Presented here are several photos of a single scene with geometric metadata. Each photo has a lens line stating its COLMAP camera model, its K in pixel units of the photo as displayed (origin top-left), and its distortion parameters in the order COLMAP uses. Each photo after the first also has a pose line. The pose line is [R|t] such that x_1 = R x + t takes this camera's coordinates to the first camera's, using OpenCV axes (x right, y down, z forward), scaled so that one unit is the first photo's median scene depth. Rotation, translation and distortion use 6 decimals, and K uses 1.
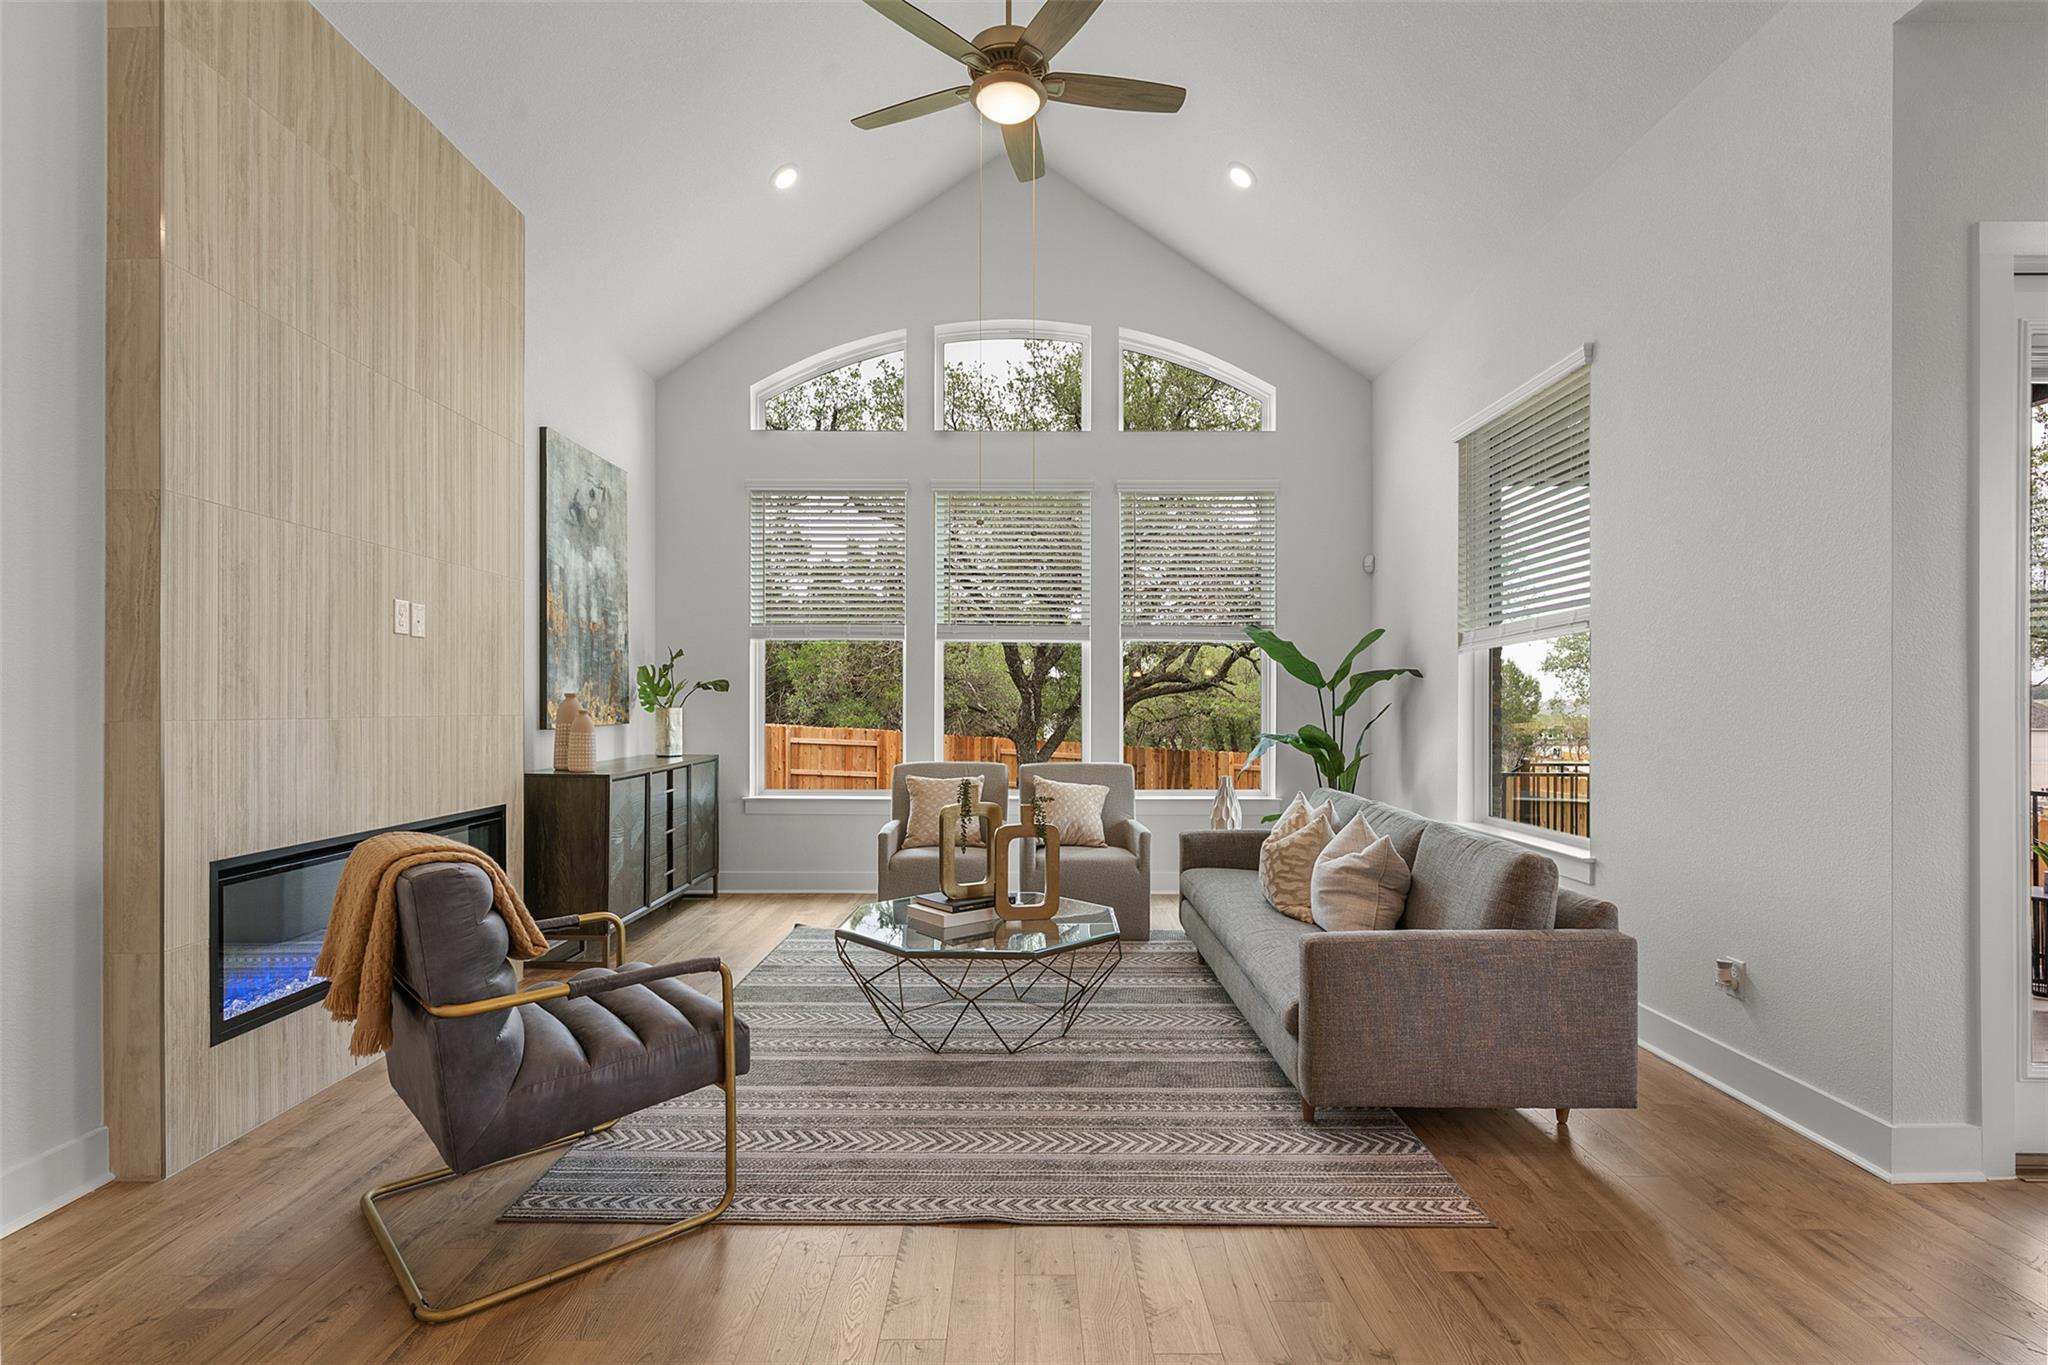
lens RADIAL K [[981.6, 0, 995.6], [0, 981.6, 706.9], [0, 0, 1]] dist [0.004187, -0.000326]
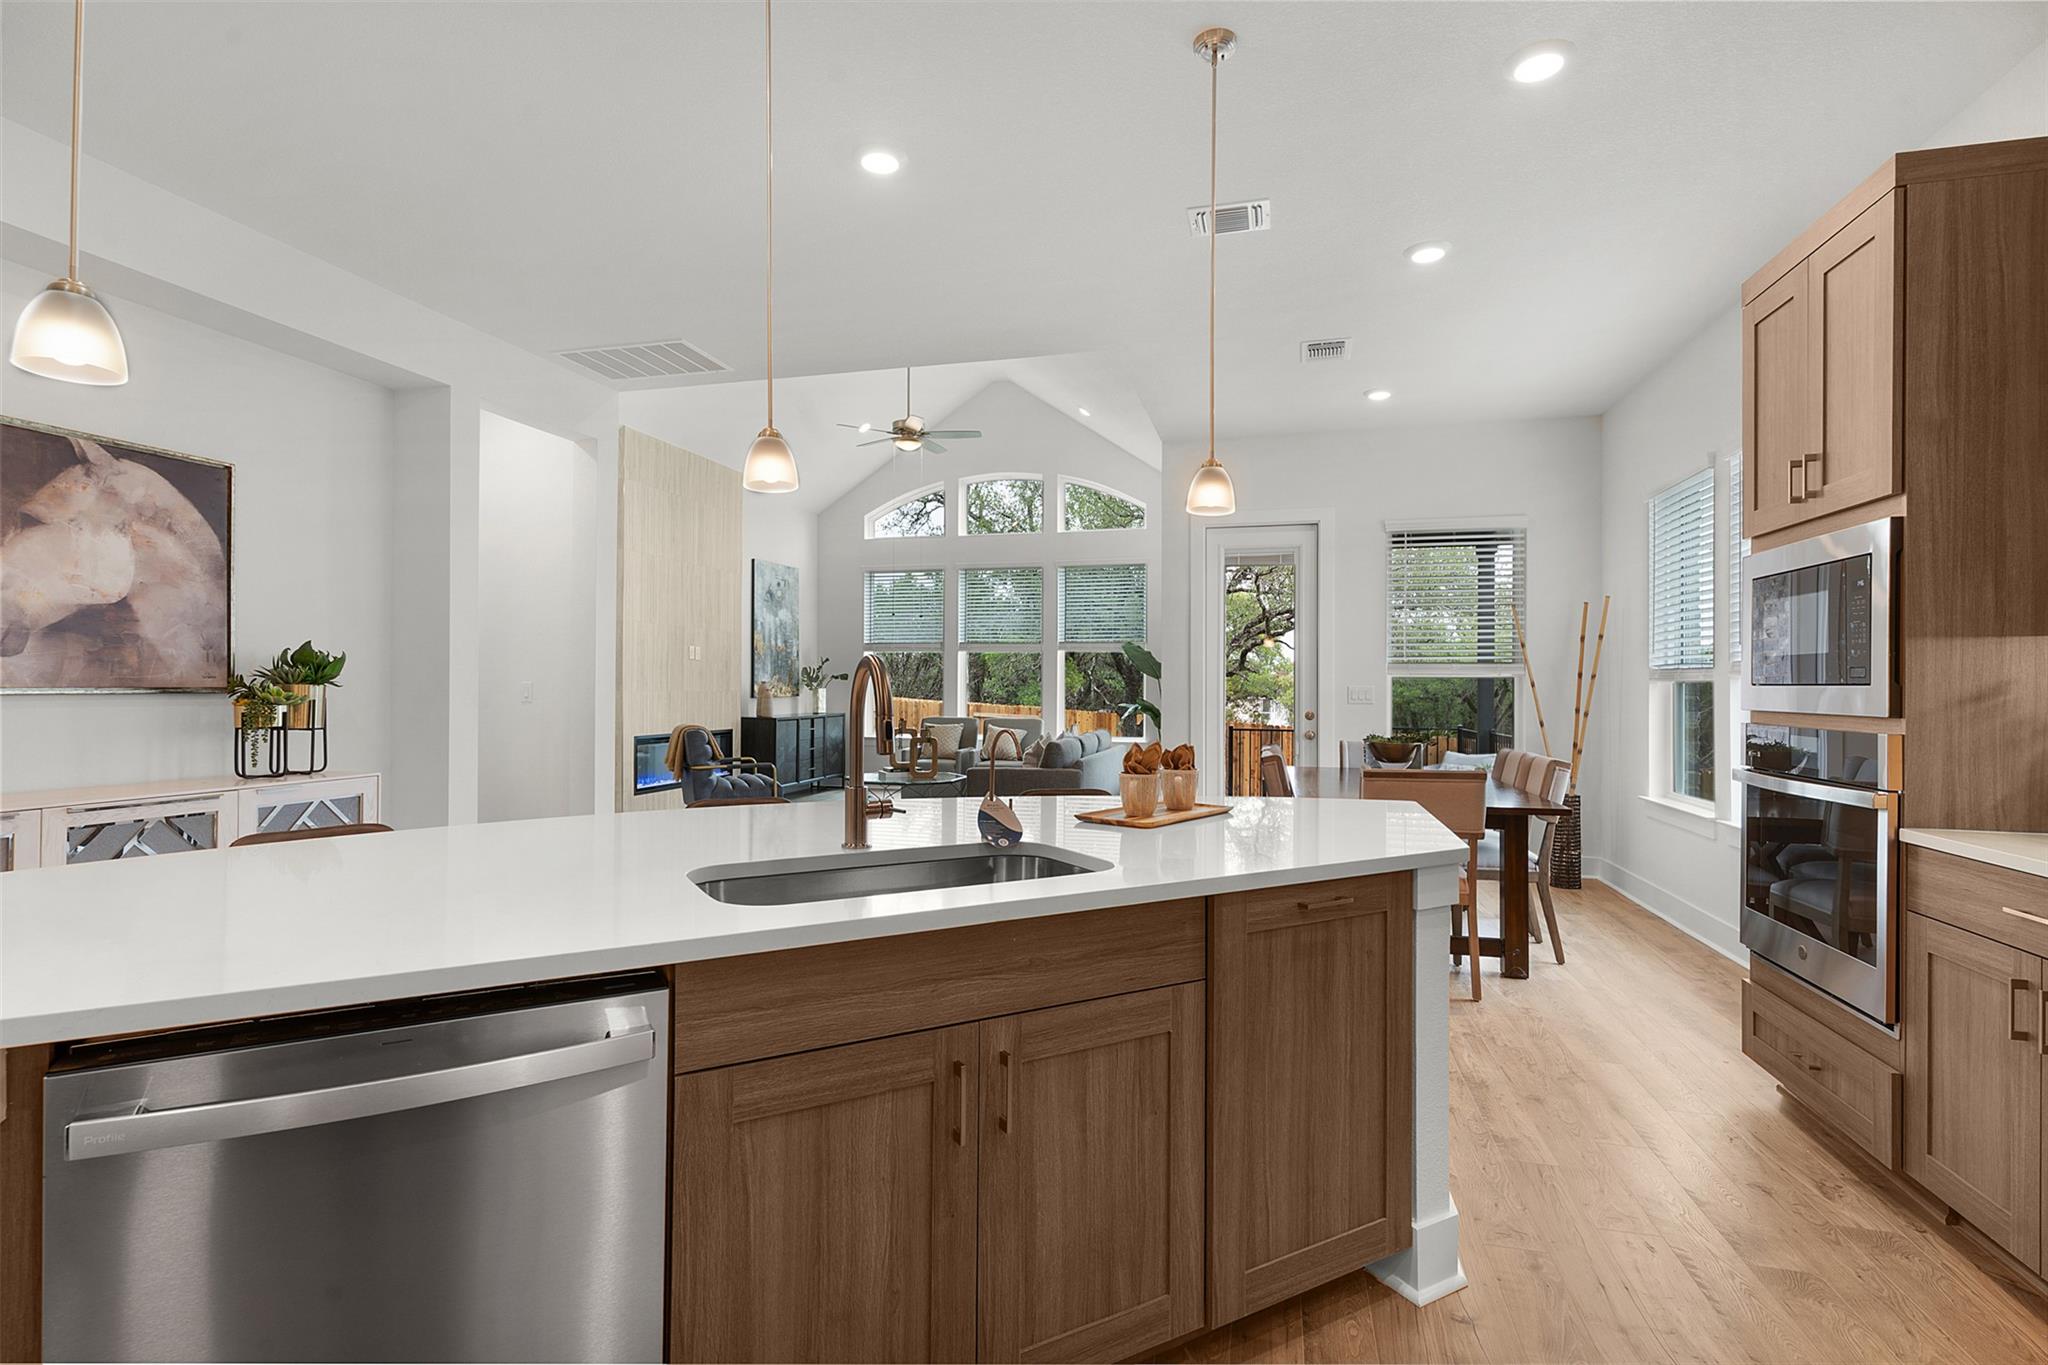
lens RADIAL K [[981.6, 0, 1009.9], [0, 981.6, 682.9], [0, 0, 1]] dist [0.004187, -0.000326]
pose [[0.968042, -0.000050, -0.250788, 0.840049], [-0.001761, 0.999974, -0.007000, 0.005472], [0.250782, 0.007218, 0.968017, -1.268536]]
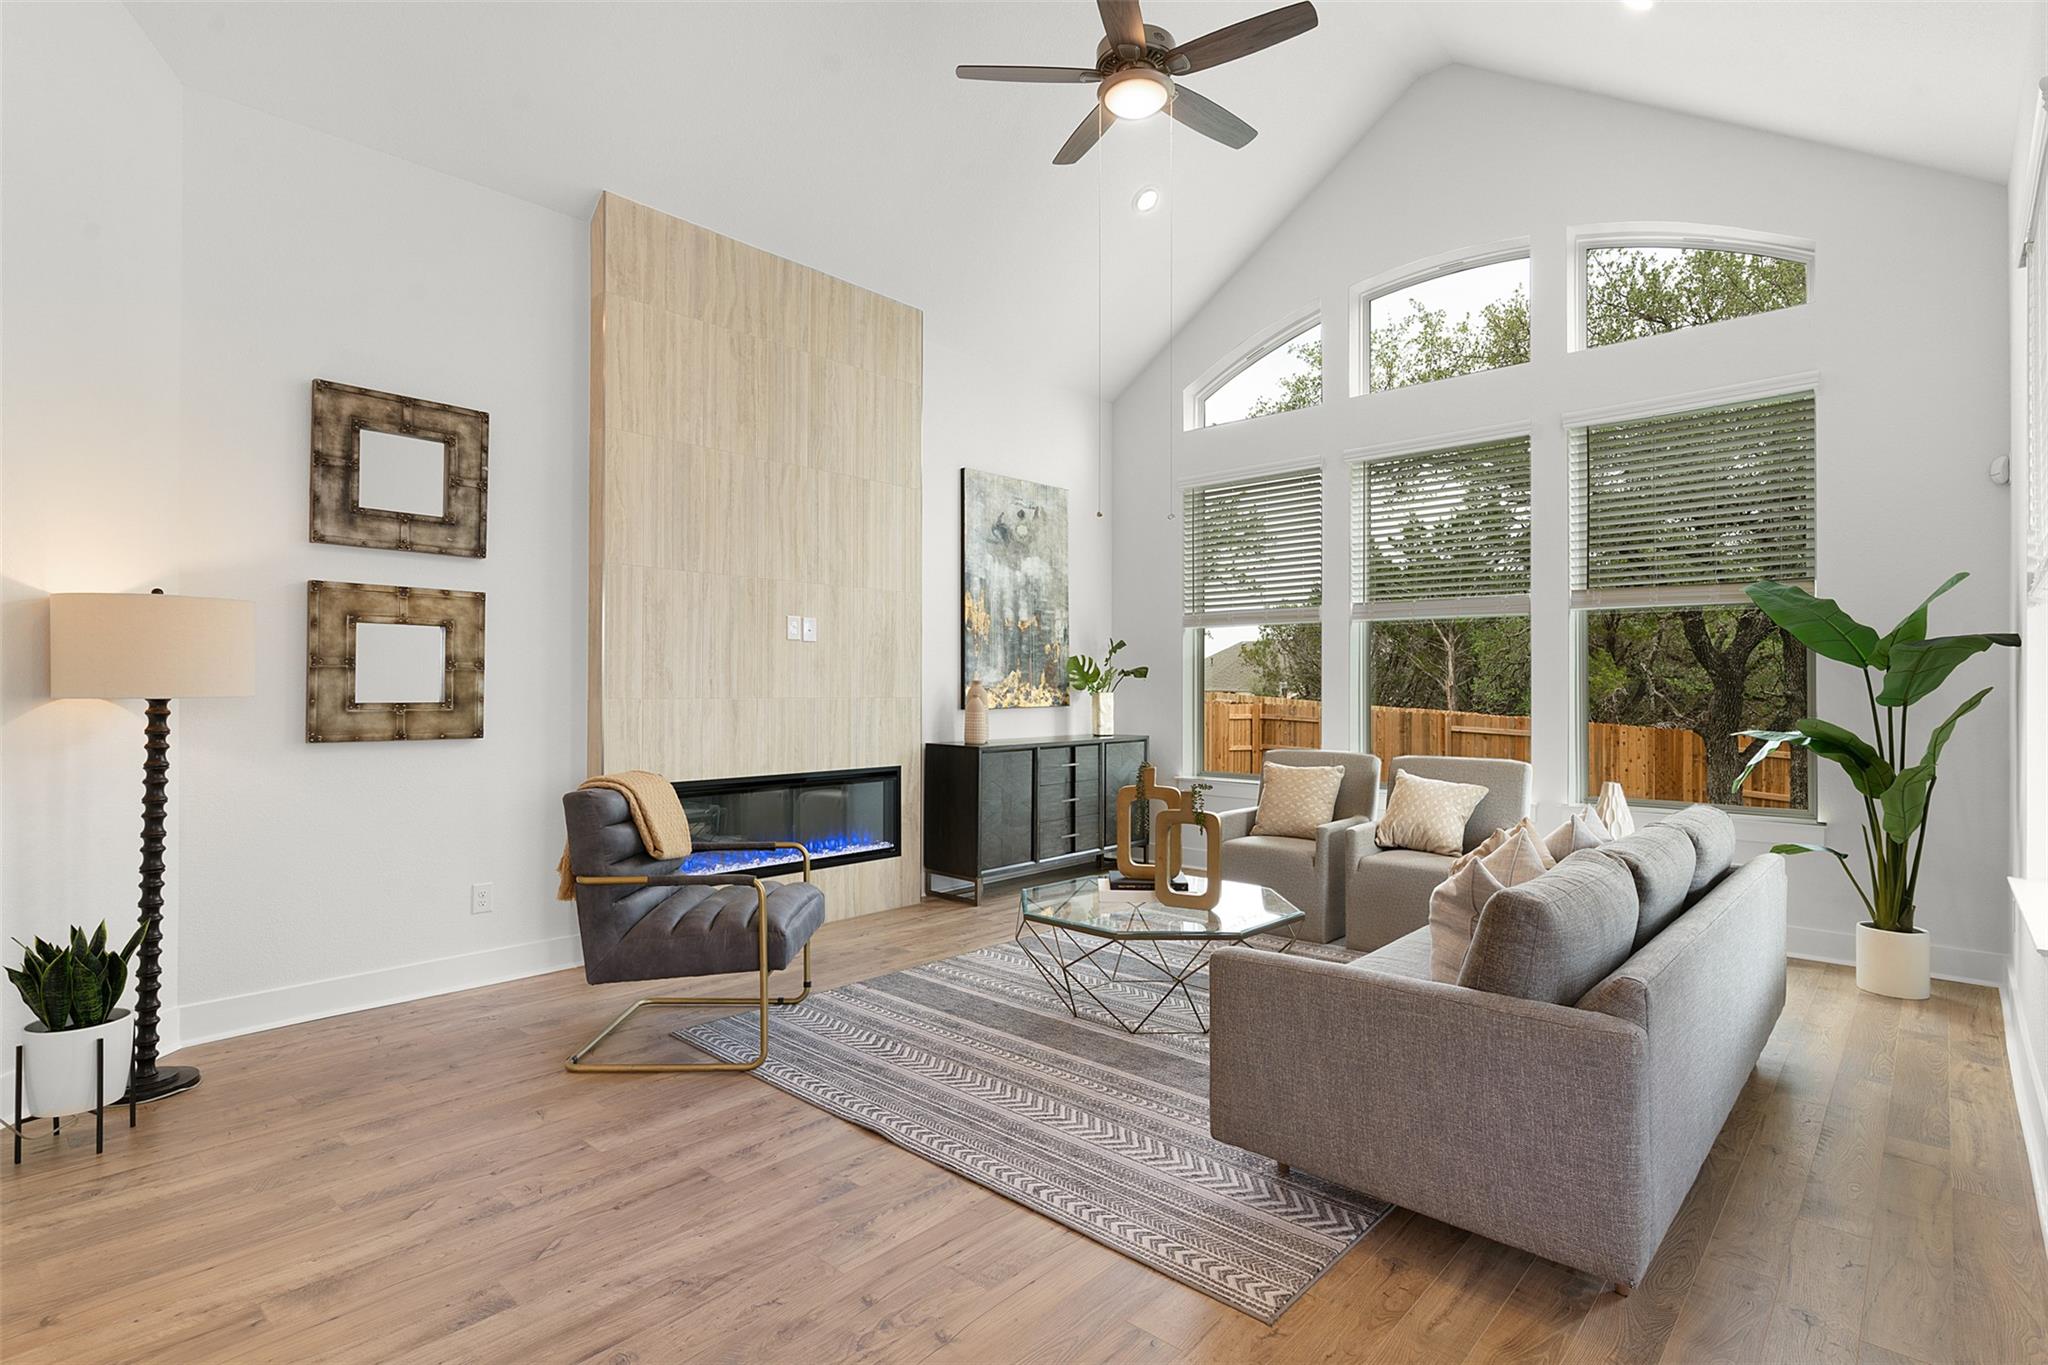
lens RADIAL K [[981.6, 0, 1018.1], [0, 981.6, 685.8], [0, 0, 1]] dist [0.004187, -0.000326]
pose [[0.741803, -0.002860, -0.670612, 0.573572], [-0.001806, 0.999979, -0.006263, 0.000740], [0.670616, 0.005857, 0.741782, 0.157217]]
